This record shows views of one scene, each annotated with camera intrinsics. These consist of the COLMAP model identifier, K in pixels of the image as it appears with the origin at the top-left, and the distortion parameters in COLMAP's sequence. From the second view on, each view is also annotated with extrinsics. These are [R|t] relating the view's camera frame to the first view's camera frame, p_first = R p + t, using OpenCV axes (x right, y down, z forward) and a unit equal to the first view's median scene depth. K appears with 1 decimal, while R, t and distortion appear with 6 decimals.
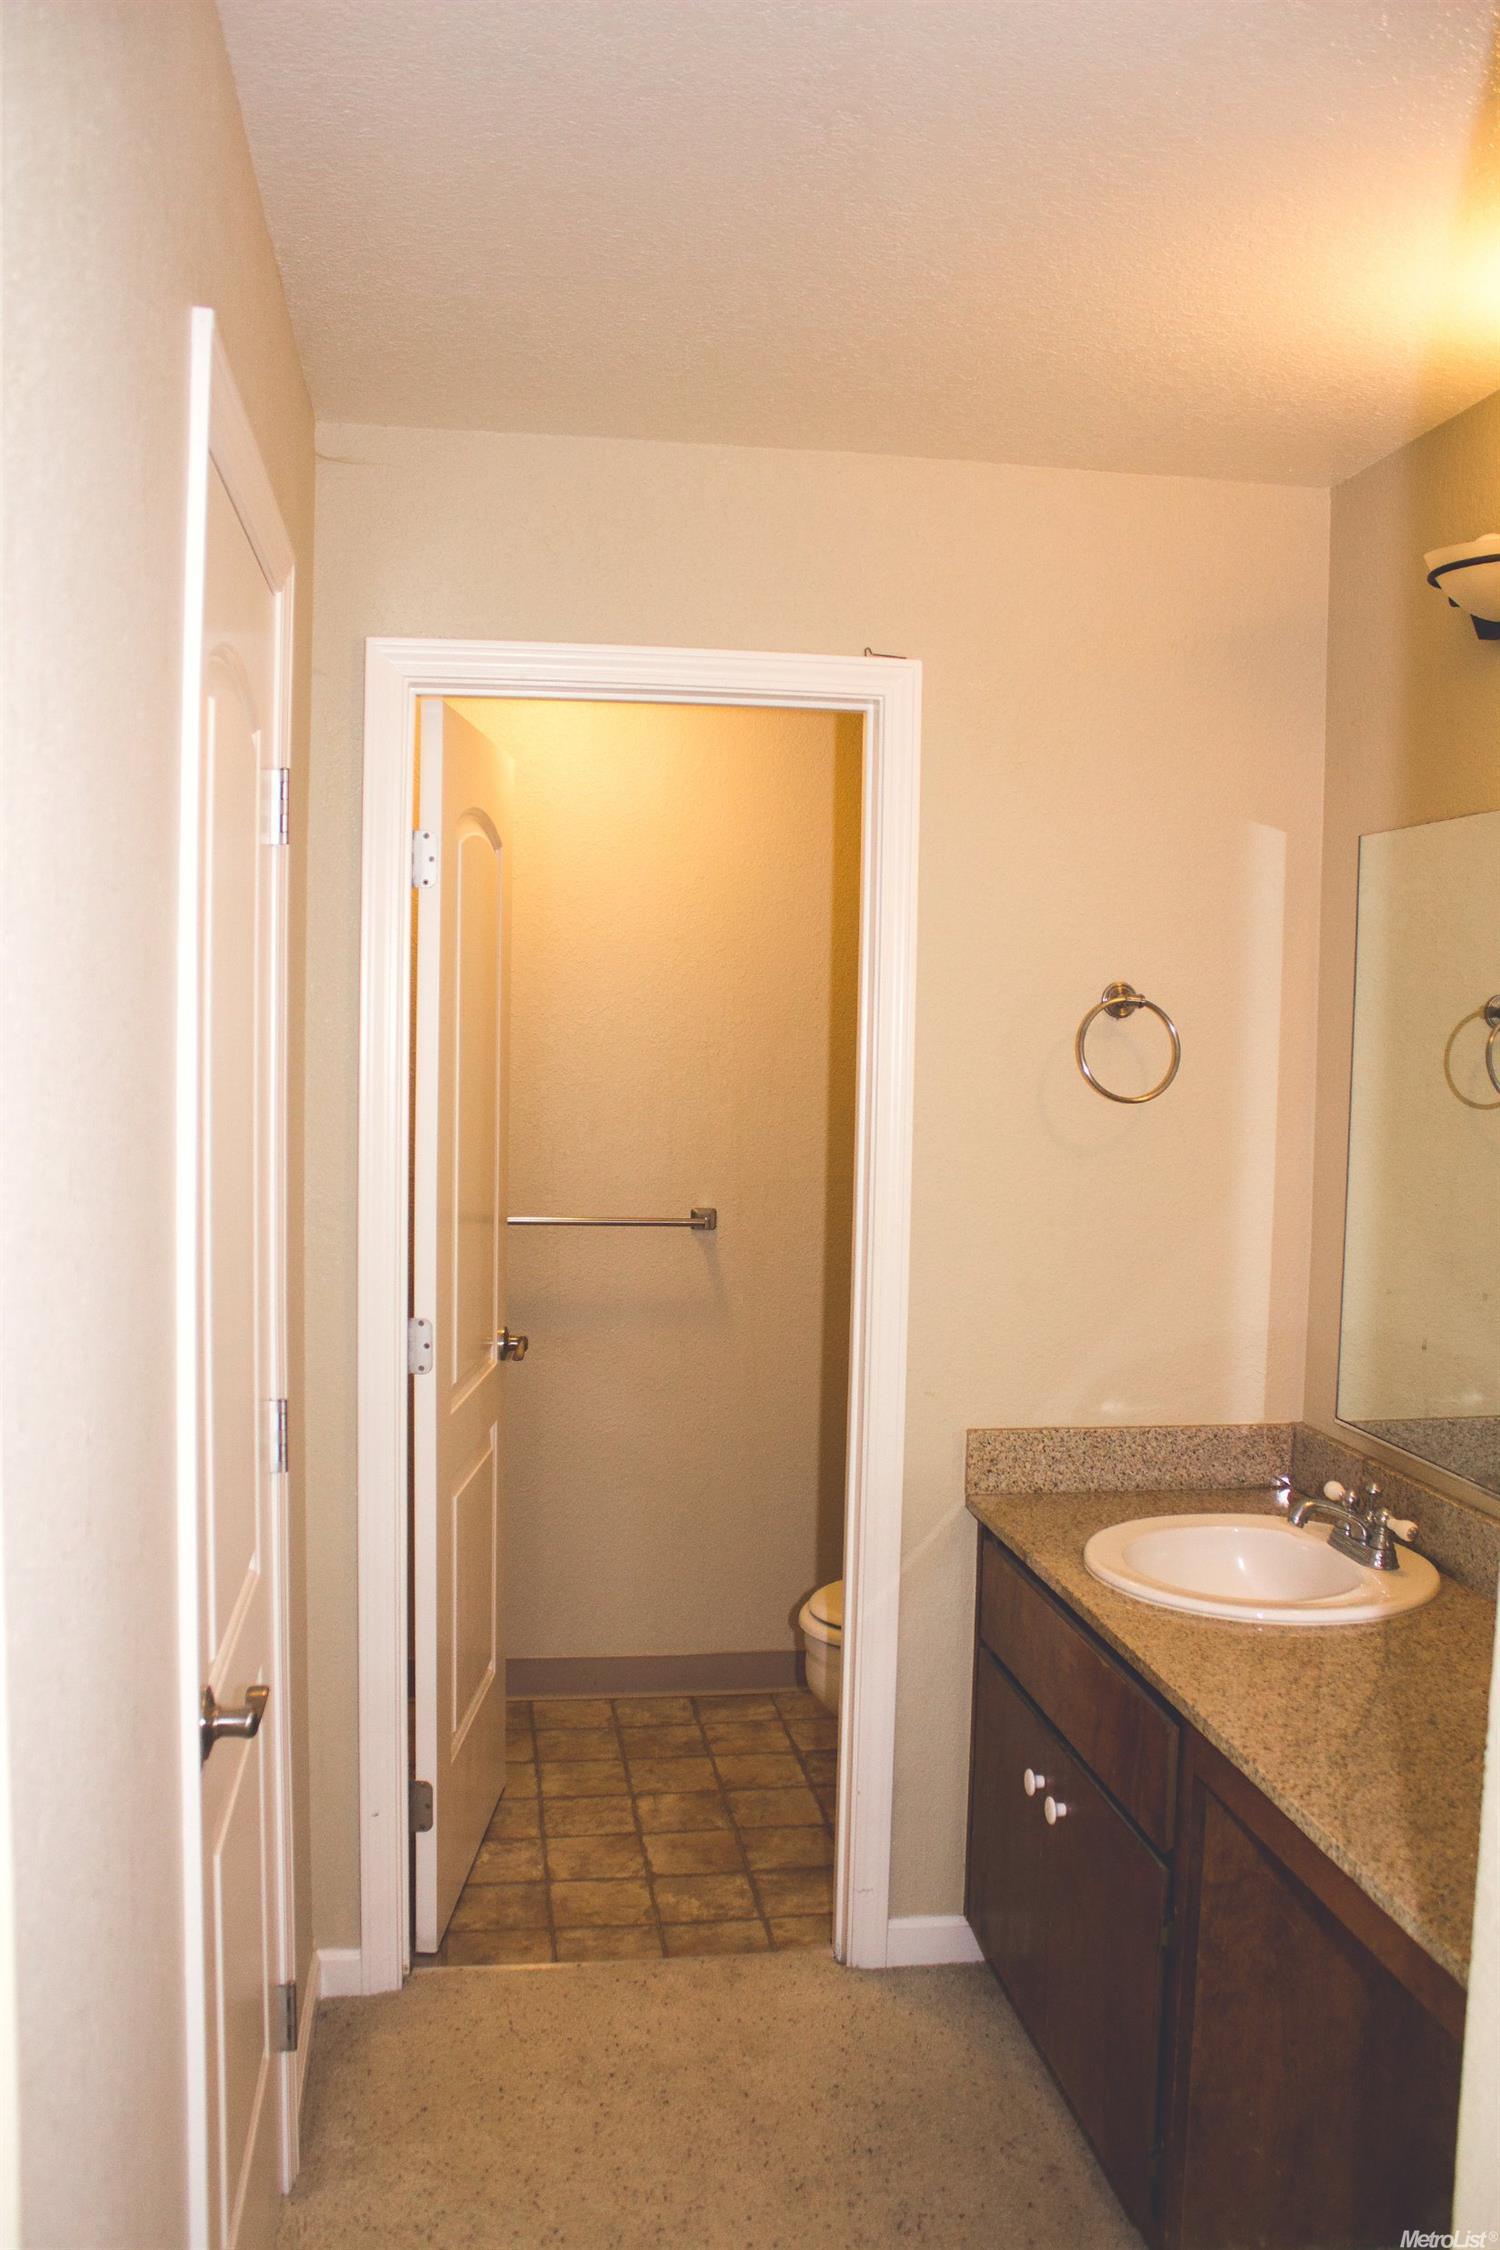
lens RADIAL K [[1936.2, 0, 721.6], [0, 1936.2, 1187.6], [0, 0, 1]] dist [-0.136991, 0.151998]
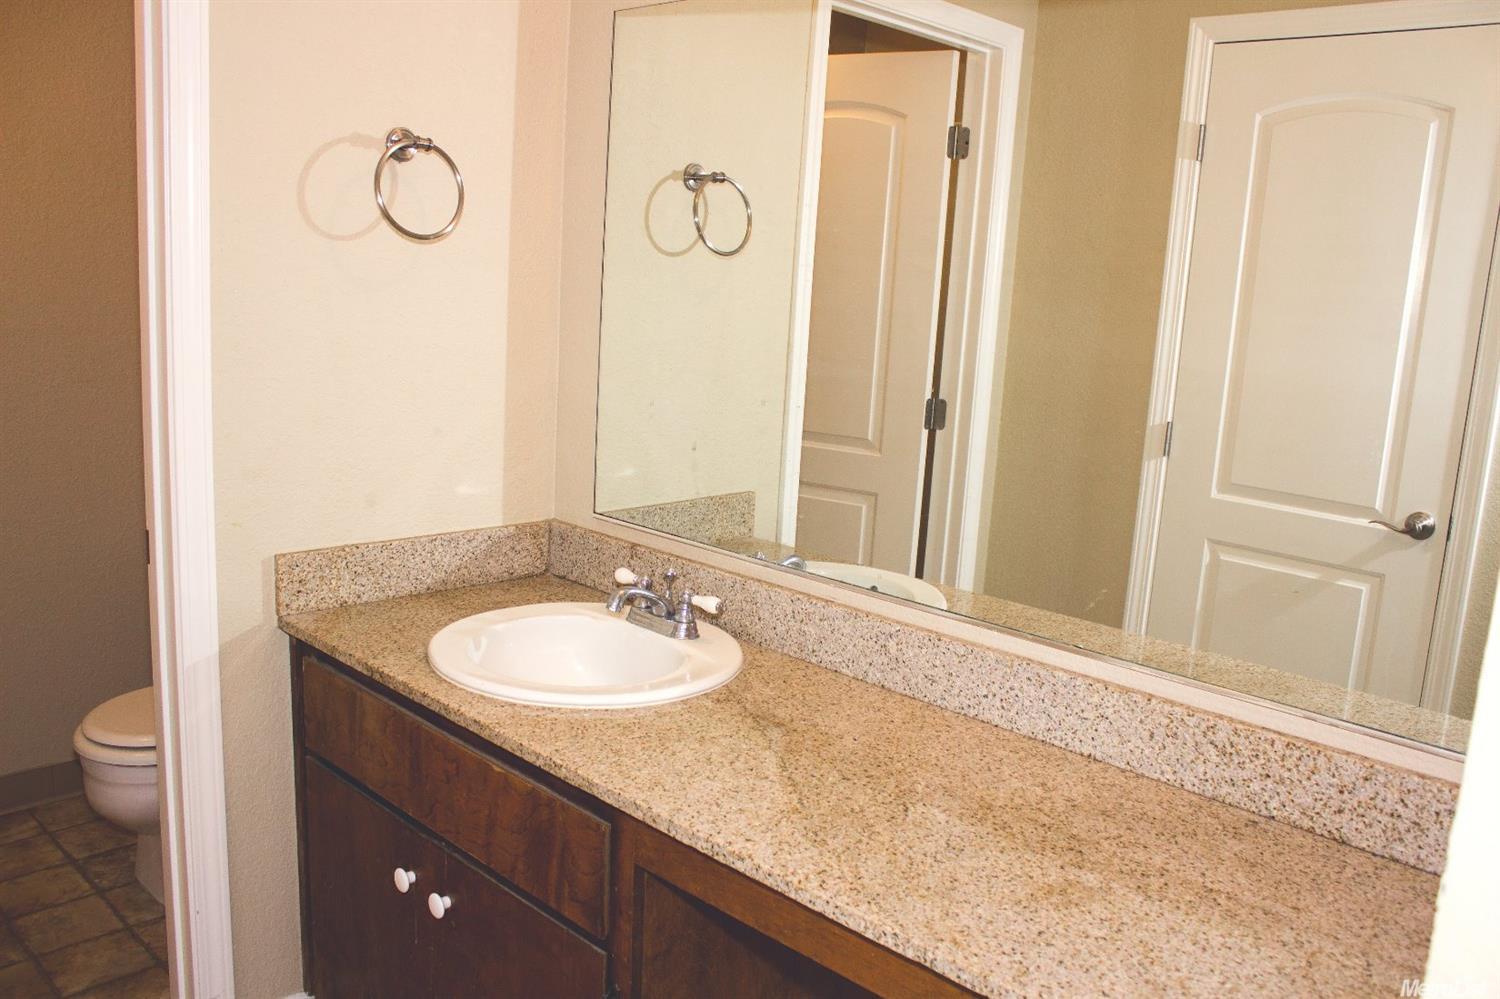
lens RADIAL K [[1290.8, 0, 750.0], [0, 1290.8, 499.5], [0, 0, 1]] dist [-0.136991, 0.151998]
pose [[0.799969, -0.089890, 0.593270, -0.082039], [0.019125, 0.992033, 0.124521, 0.015431], [-0.599737, -0.088266, 0.795314, 0.329308]]
